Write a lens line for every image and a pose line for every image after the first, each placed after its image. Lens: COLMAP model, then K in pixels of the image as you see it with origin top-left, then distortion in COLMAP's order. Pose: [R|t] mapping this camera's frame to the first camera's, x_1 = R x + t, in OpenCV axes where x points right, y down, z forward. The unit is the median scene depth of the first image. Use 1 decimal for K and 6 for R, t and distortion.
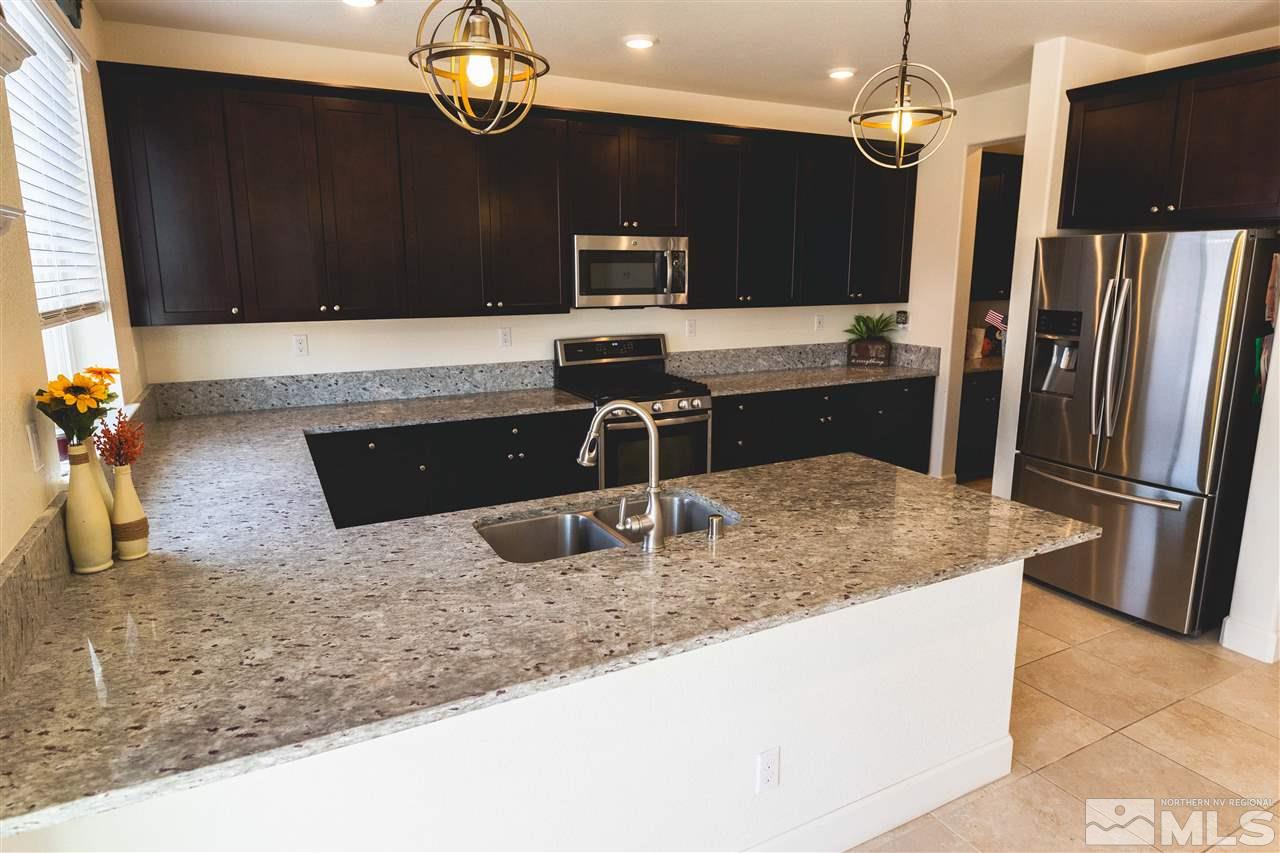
lens RADIAL K [[755.4, 0, 647.6], [0, 755.4, 428.5], [0, 0, 1]] dist [0.005604, -0.002550]
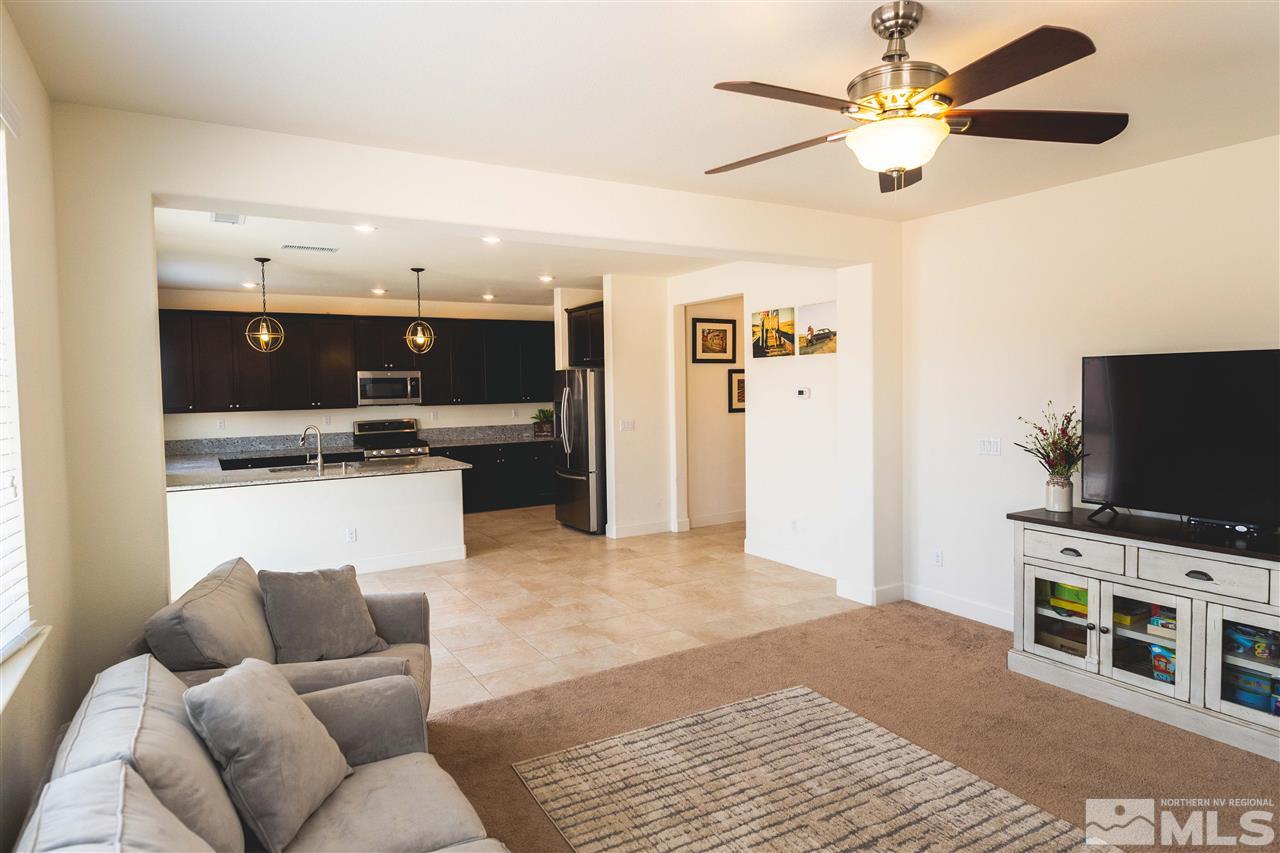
lens RADIAL K [[755.4, 0, 647.6], [0, 755.4, 426.5], [0, 0, 1]] dist [0.005604, -0.002550]
pose [[0.998061, -0.020110, 0.058903, 0.555662], [0.028771, 0.988251, -0.150104, 0.225904], [-0.055193, 0.151508, 0.986914, -1.057348]]
